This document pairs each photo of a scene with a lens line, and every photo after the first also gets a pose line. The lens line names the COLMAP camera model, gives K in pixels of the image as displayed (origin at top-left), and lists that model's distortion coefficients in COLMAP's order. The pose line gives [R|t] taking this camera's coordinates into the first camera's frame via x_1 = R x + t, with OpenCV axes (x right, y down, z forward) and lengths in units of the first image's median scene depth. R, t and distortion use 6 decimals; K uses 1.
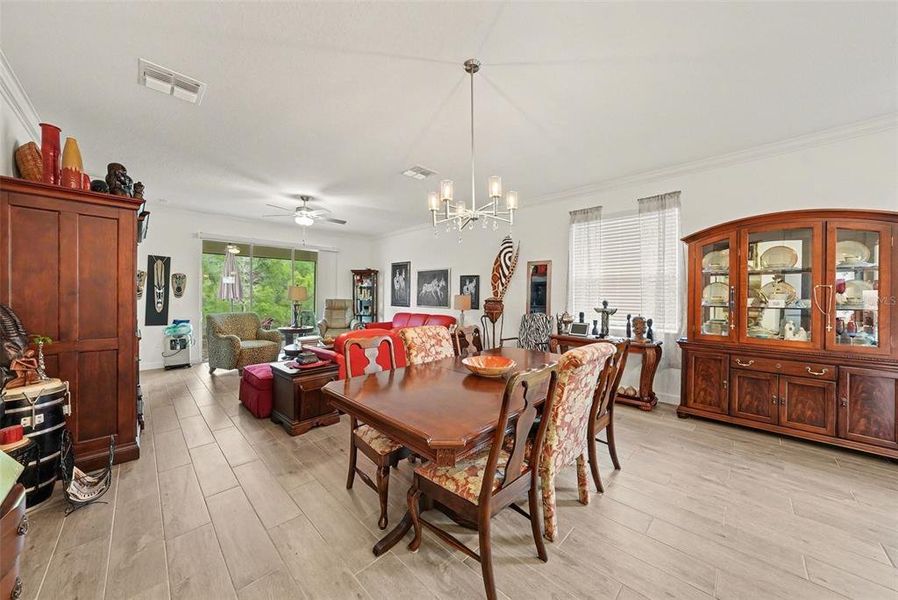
lens RADIAL K [[312.4, 0, 447.4], [0, 312.4, 296.4], [0, 0, 1]] dist [-0.017173, 0.001710]
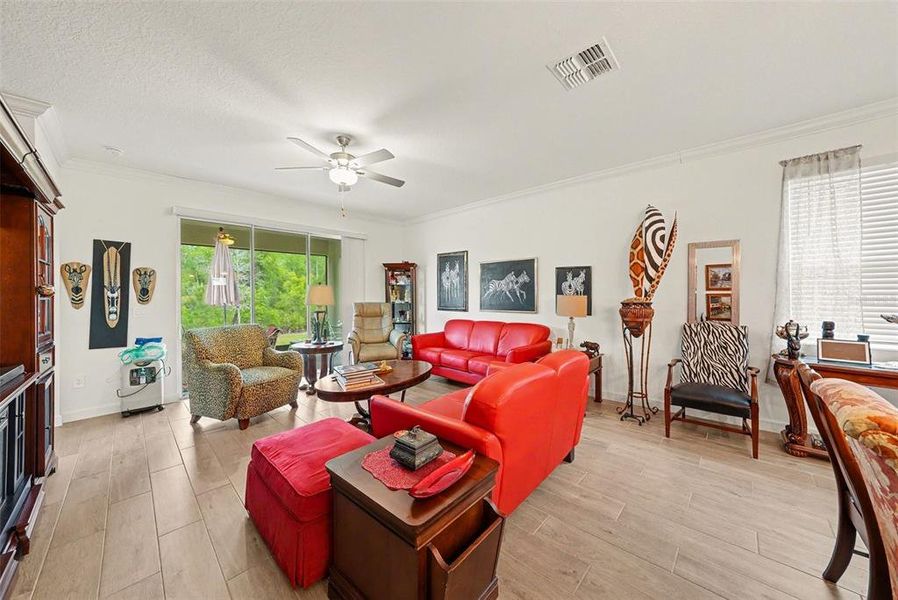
lens RADIAL K [[312.4, 0, 448.2], [0, 312.4, 292.9], [0, 0, 1]] dist [-0.017173, 0.001710]
pose [[0.999672, -0.012382, 0.022427, -0.242331], [0.012578, 0.999884, -0.008619, -0.006853], [-0.022317, 0.008898, 0.999711, 0.338093]]
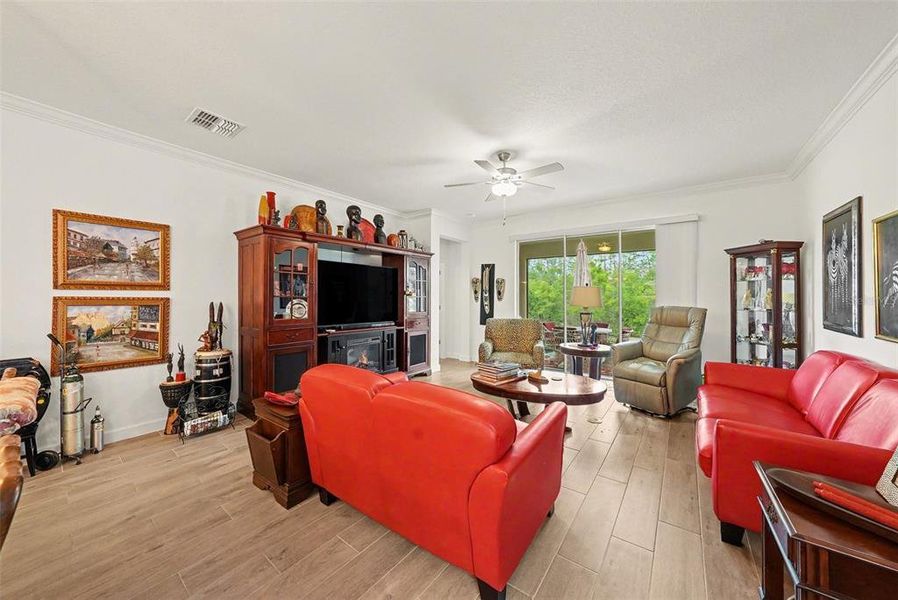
lens RADIAL K [[312.4, 0, 456.0], [0, 312.4, 298.0], [0, 0, 1]] dist [-0.017173, 0.001710]
pose [[0.134372, 0.000761, -0.990931, 0.181696], [-0.010853, 0.999941, -0.000704, -0.004331], [0.990872, 0.010849, 0.134372, 0.732458]]
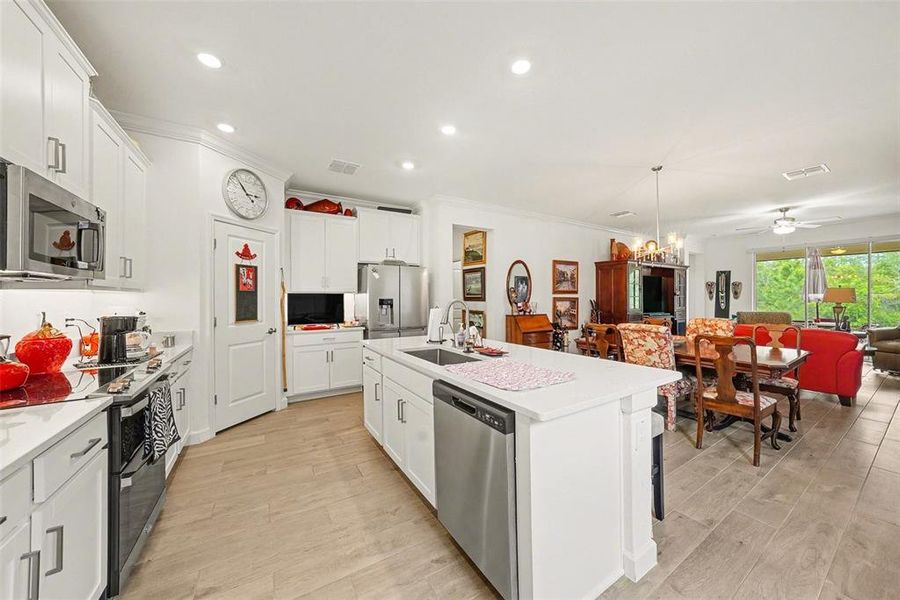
lens RADIAL K [[313.1, 0, 458.7], [0, 313.1, 298.8], [0, 0, 1]] dist [-0.017173, 0.001710]
pose [[-0.235011, 0.001922, -0.971991, 0.798319], [-0.004913, 0.999983, 0.003165, 0.004099], [0.971980, 0.005519, -0.234998, 0.119810]]
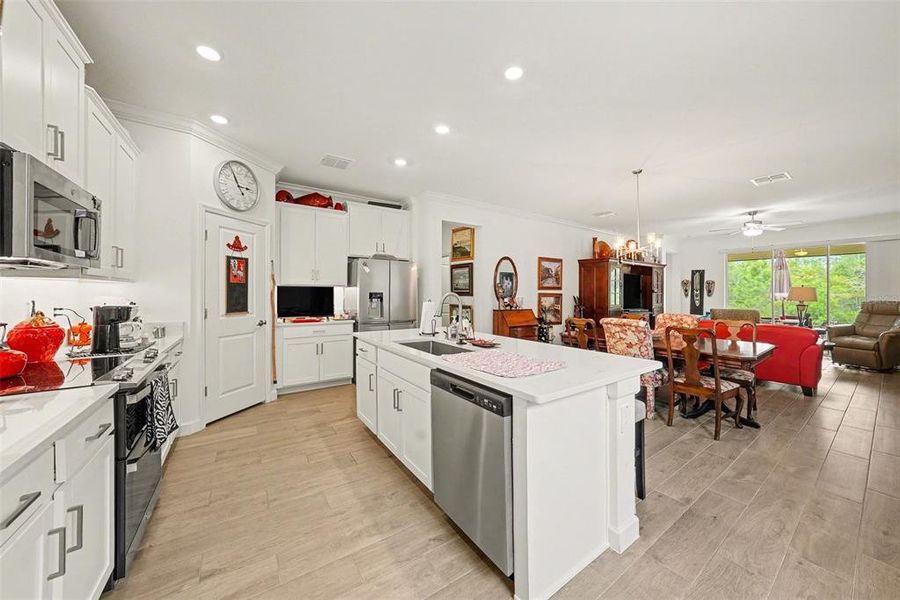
lens RADIAL K [[313.1, 0, 456.3], [0, 313.1, 291.9], [0, 0, 1]] dist [-0.017173, 0.001710]
pose [[-0.189800, -0.009092, -0.981781, 0.818507], [-0.015412, 0.999862, -0.006280, 0.007910], [0.981702, 0.013939, -0.189914, 0.108498]]
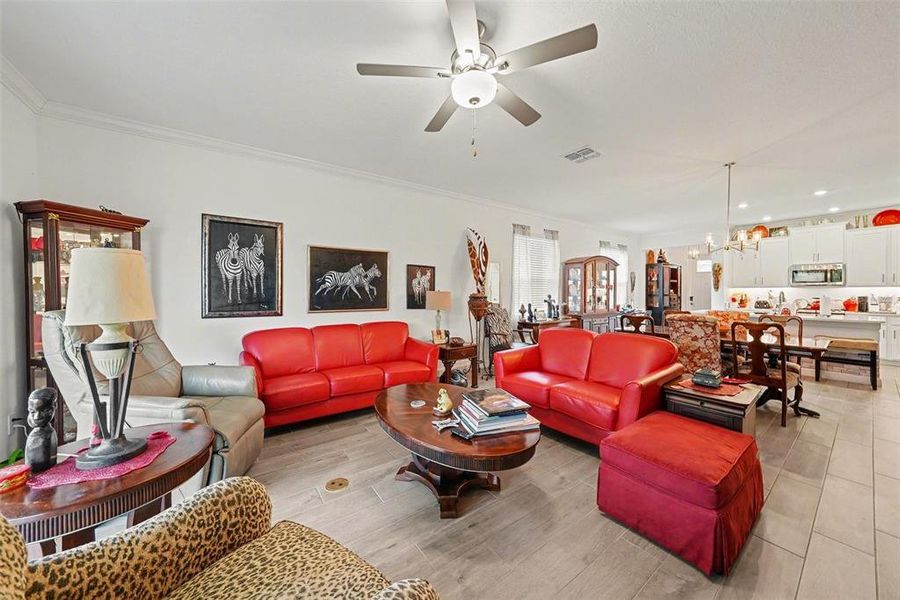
lens RADIAL K [[313.1, 0, 447.7], [0, 313.1, 285.0], [0, 0, 1]] dist [-0.017173, 0.001710]
pose [[0.161731, 0.016146, 0.986703, -0.737590], [0.008312, 0.999808, -0.017723, -0.005004], [-0.986800, 0.011068, 0.161566, 0.879762]]
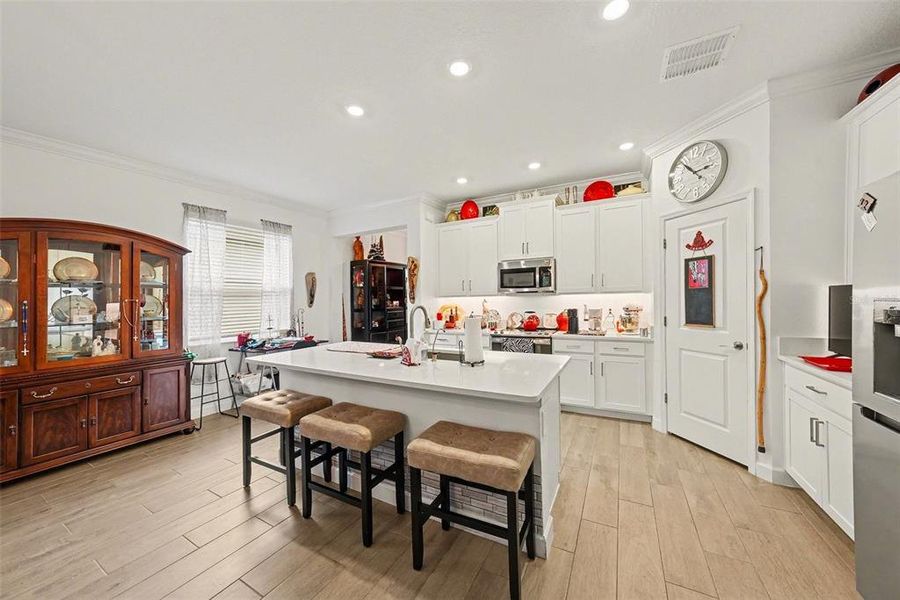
lens RADIAL K [[313.1, 0, 453.5], [0, 313.1, 297.1], [0, 0, 1]] dist [-0.017173, 0.001710]
pose [[-0.278704, 0.011535, 0.960308, -0.065715], [0.028999, 0.999573, -0.003591, -0.003281], [-0.959939, 0.026847, -0.278919, 0.089734]]
